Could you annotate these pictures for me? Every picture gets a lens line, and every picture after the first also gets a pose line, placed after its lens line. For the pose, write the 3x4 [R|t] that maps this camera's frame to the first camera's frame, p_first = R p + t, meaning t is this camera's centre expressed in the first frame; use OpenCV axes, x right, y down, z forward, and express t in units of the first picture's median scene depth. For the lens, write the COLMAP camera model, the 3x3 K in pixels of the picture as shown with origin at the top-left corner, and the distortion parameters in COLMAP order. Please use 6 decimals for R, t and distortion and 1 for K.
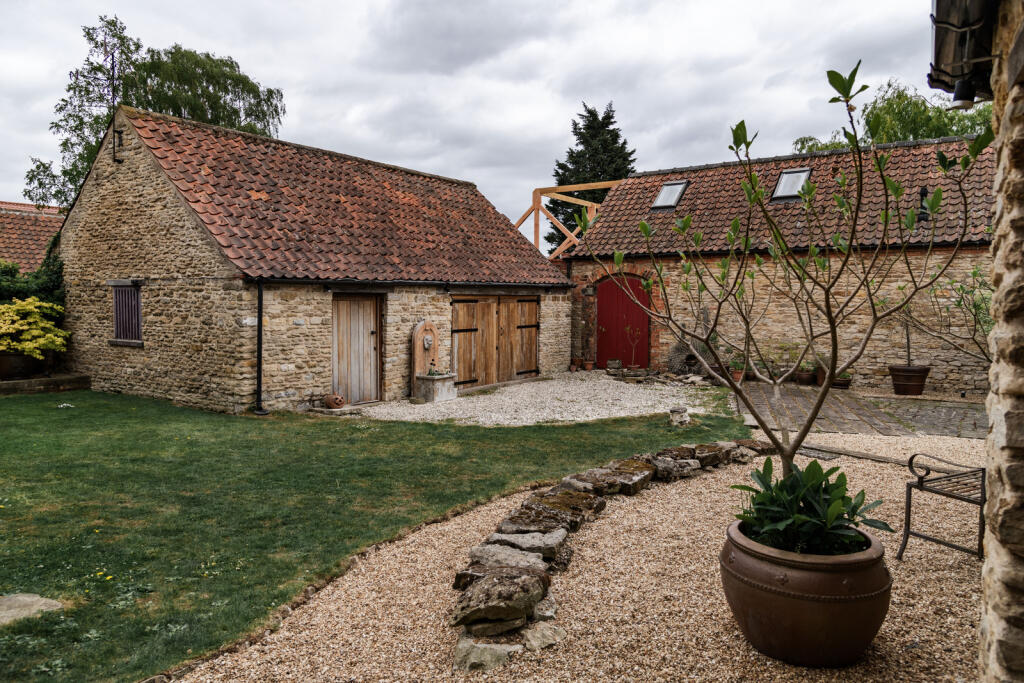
lens RADIAL K [[697.9, 0, 511.2], [0, 697.9, 338.9], [0, 0, 1]] dist [0.033863, -0.005371]
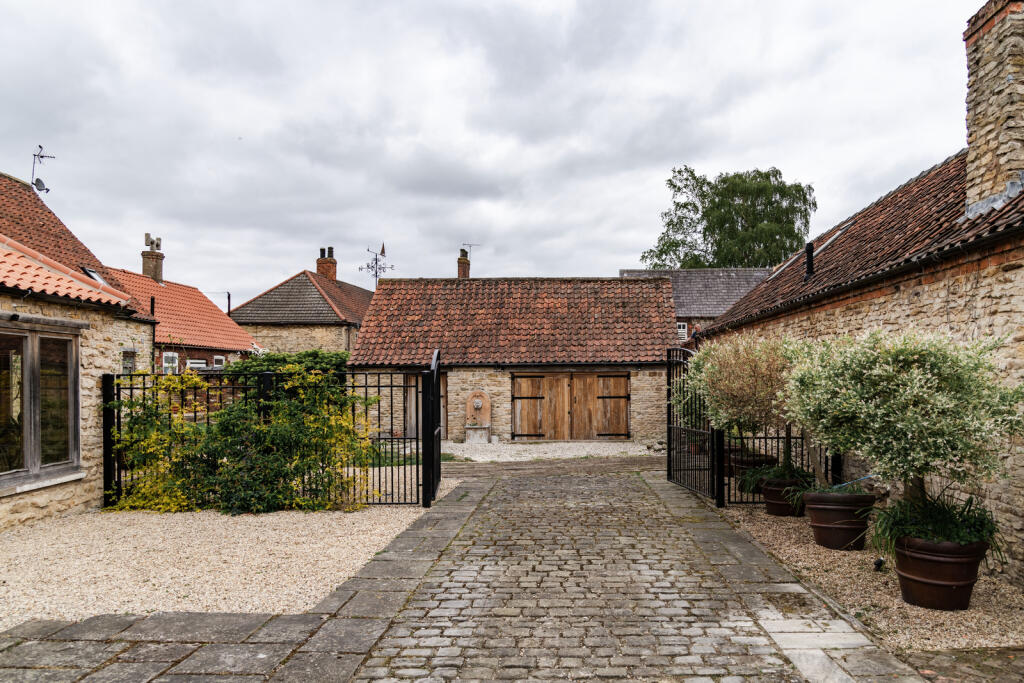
lens RADIAL K [[697.9, 0, 563.7], [0, 697.9, 384.6], [0, 0, 1]] dist [0.033863, -0.005371]
pose [[0.547567, 0.003649, -0.836754, 1.090097], [-0.042852, 0.998801, -0.023686, -0.008084], [0.835664, 0.048827, 0.547066, 0.285913]]
